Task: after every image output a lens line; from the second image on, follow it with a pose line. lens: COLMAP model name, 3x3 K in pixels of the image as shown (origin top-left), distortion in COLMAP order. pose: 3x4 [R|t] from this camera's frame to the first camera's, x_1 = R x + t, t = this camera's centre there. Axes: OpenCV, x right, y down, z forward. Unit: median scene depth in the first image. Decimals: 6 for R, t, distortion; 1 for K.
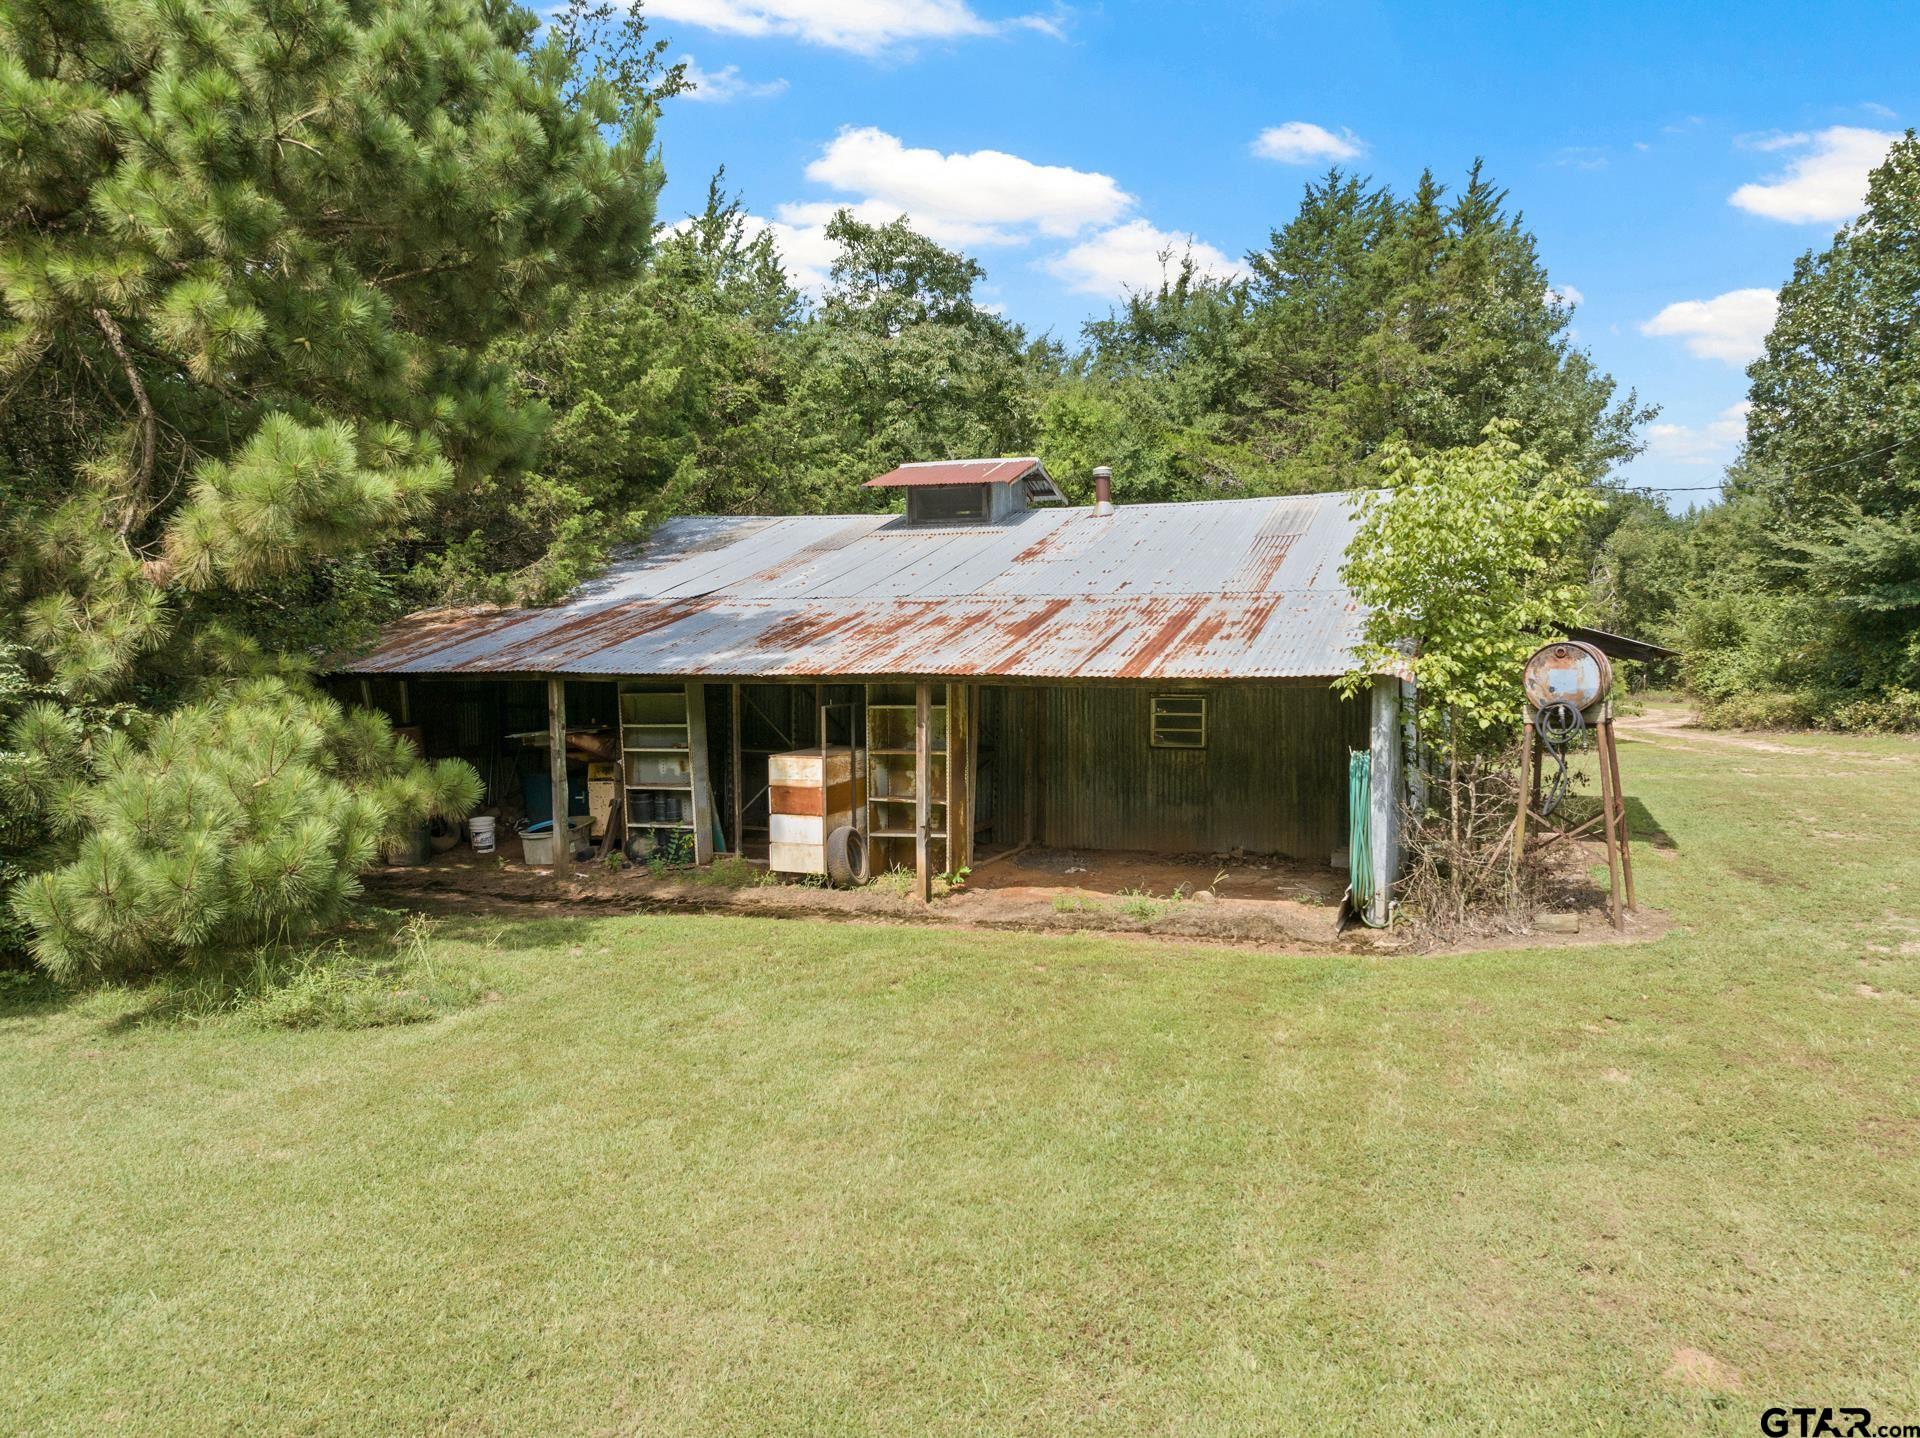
lens RADIAL K [[1400.0, 0, 960.0], [0, 1400.0, 719.0], [0, 0, 1]] dist [-0.046334, 0.030565]
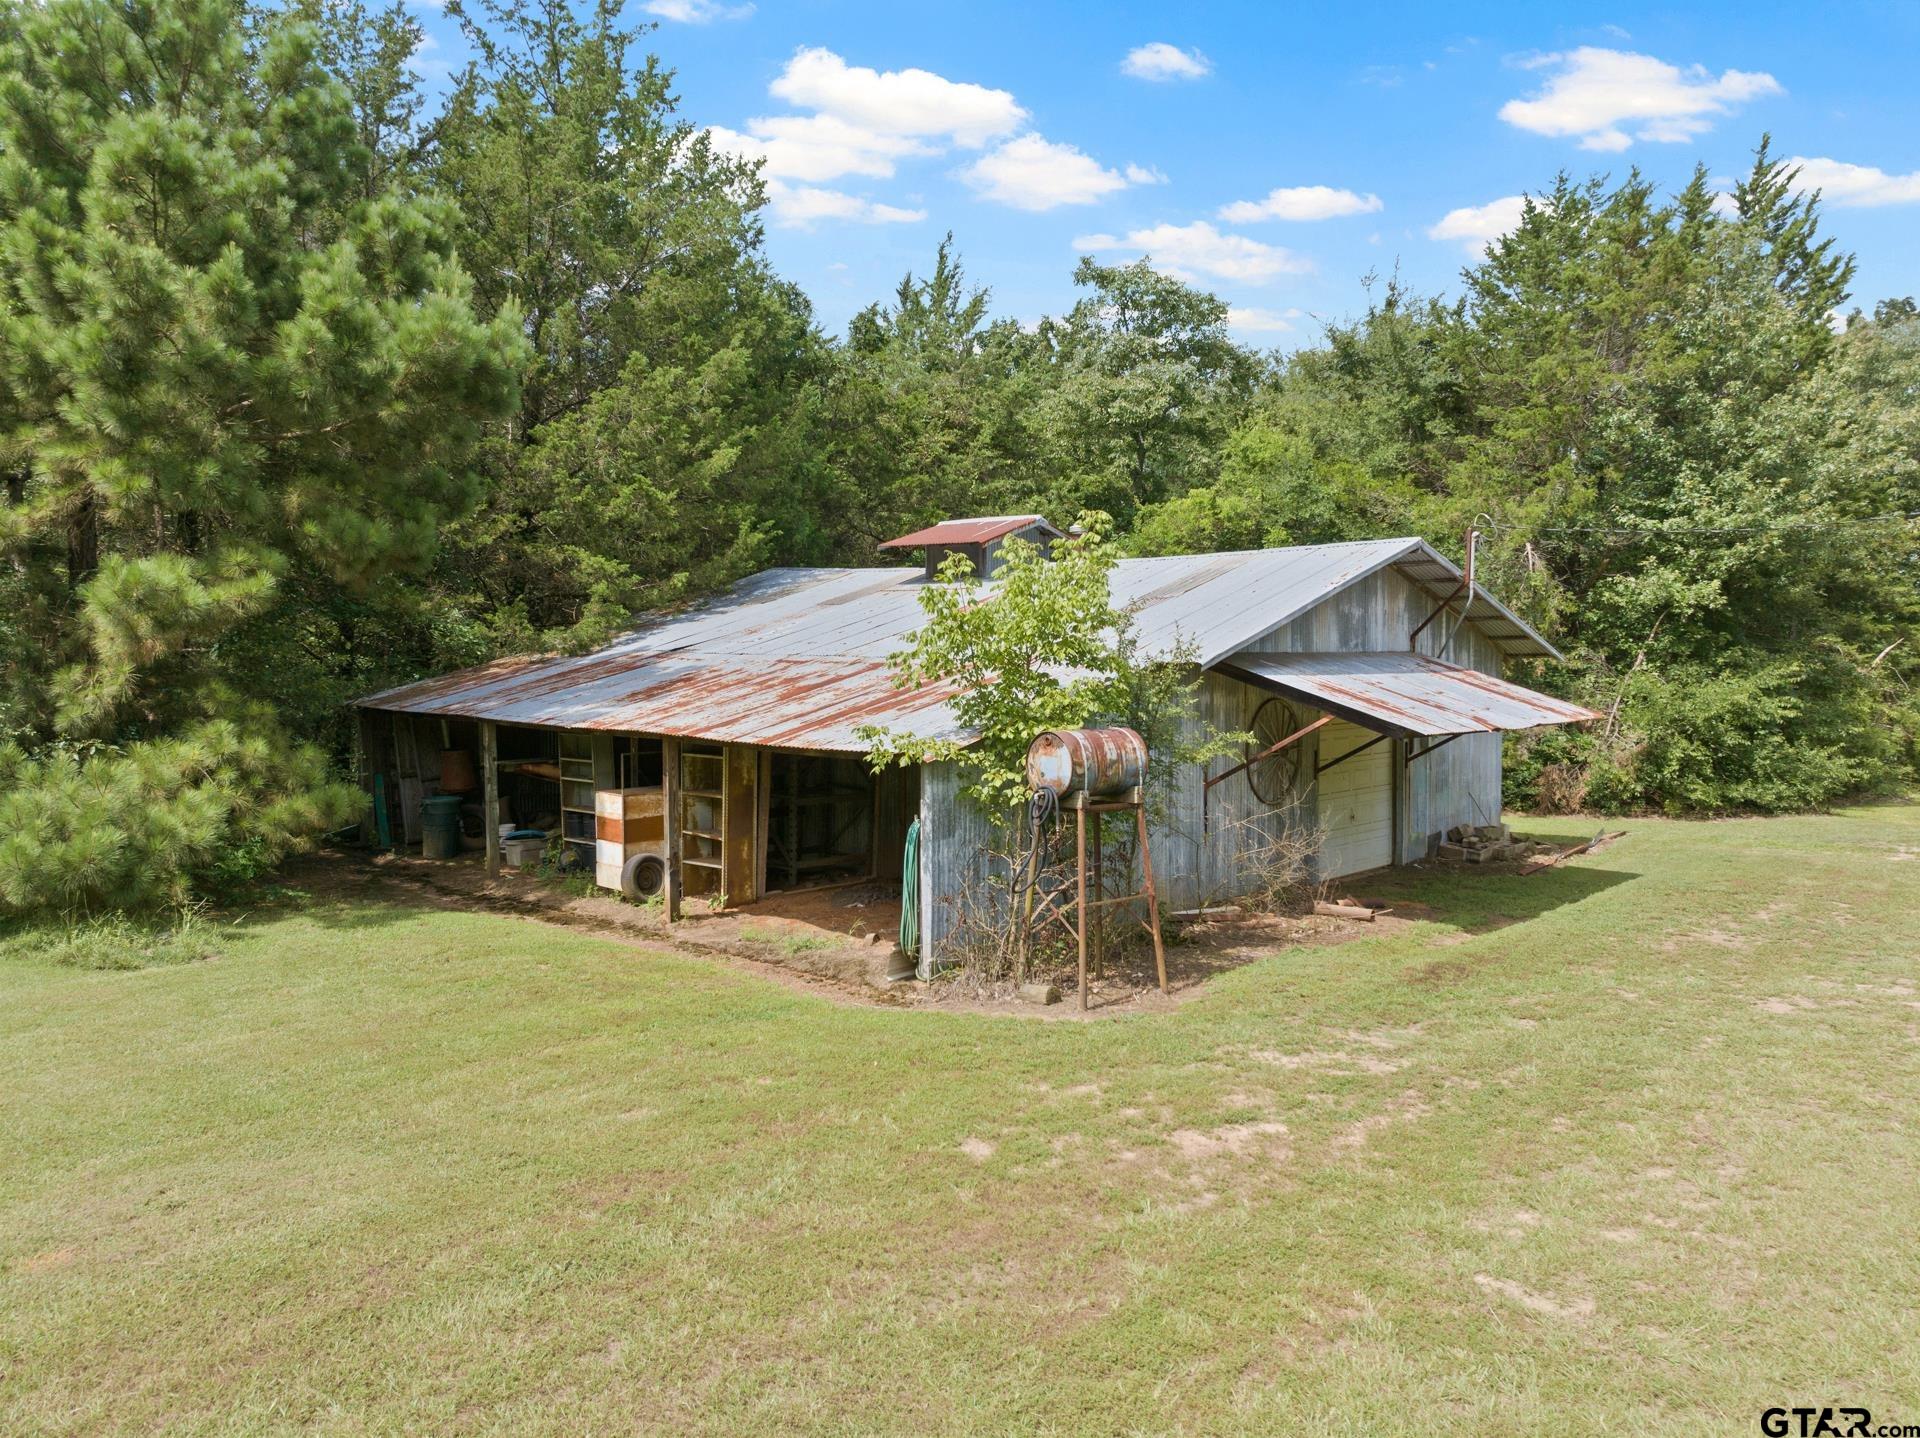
lens RADIAL K [[1400.0, 0, 960.0], [0, 1400.0, 719.0], [0, 0, 1]] dist [-0.046334, 0.030565]
pose [[0.924158, 0.031877, -0.380679, 0.592255], [-0.031623, 0.999476, 0.006924, -0.053358], [0.380700, 0.005639, 0.924681, -0.015258]]
